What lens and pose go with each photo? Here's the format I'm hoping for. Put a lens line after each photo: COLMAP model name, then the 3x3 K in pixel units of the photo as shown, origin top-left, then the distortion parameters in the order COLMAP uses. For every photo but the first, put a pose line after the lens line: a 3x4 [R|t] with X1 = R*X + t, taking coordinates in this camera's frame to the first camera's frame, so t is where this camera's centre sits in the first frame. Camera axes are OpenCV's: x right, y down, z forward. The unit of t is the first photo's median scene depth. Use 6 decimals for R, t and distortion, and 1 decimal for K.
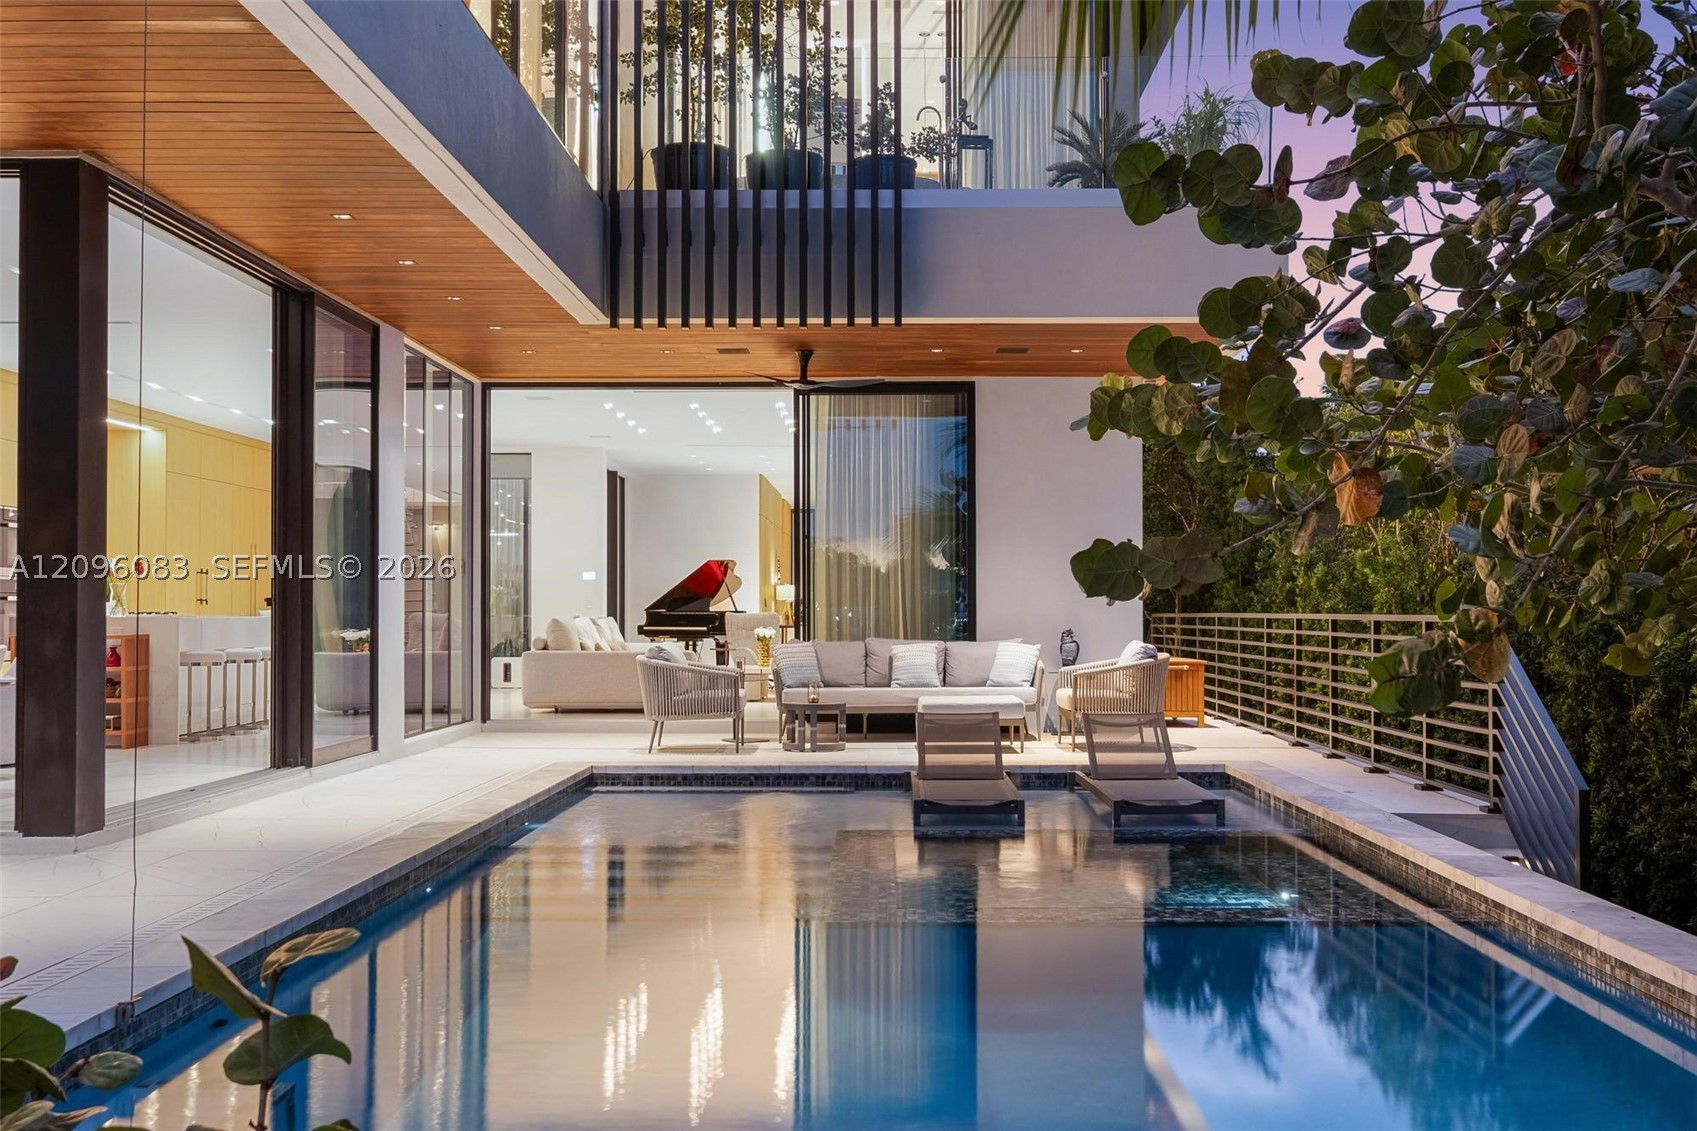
lens RADIAL K [[1798.4, 0, 848.5], [0, 1798.4, 565.5], [0, 0, 1]] dist [-0.002677, 0.004762]
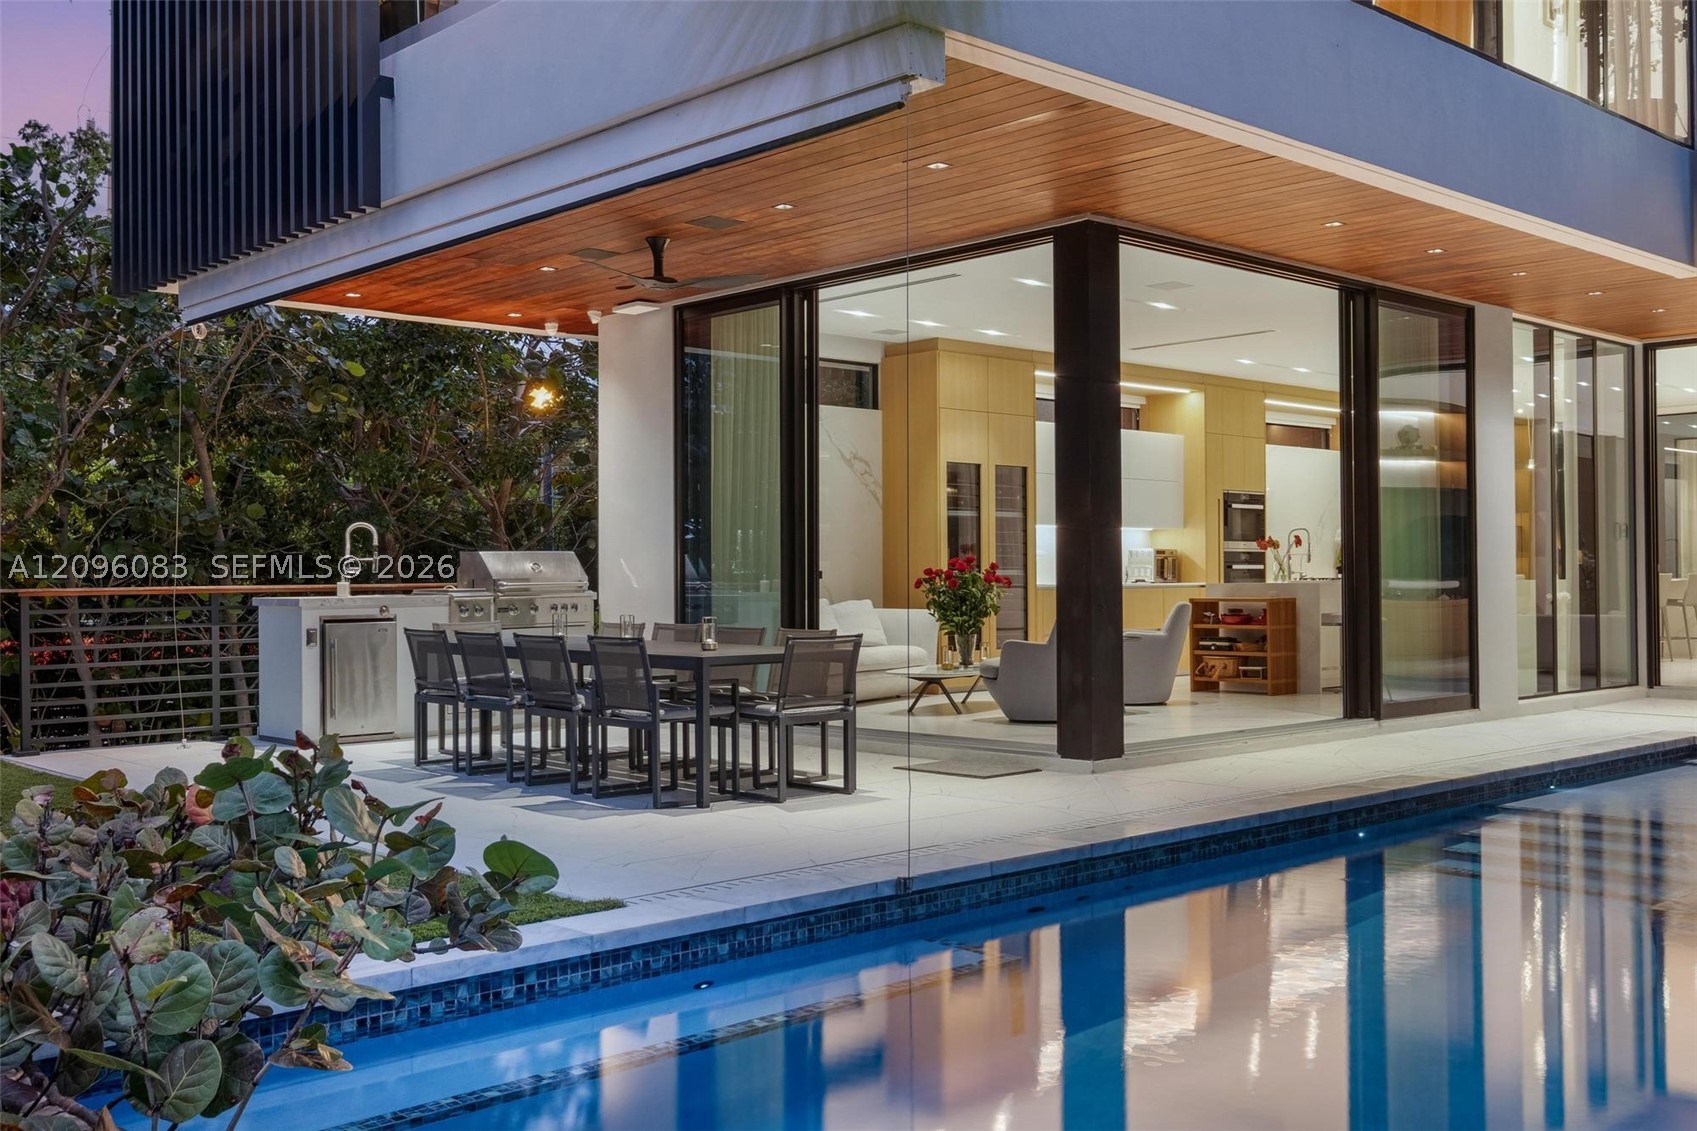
lens RADIAL K [[1696.7, 0, 848.5], [0, 1696.7, 565.5], [0, 0, 1]] dist [-0.004551, -0.006646]
pose [[0.662101, -0.009107, -0.749359, 0.239324], [0.026741, 0.999576, 0.011479, -0.002860], [0.748937, -0.027639, 0.662064, 0.060984]]
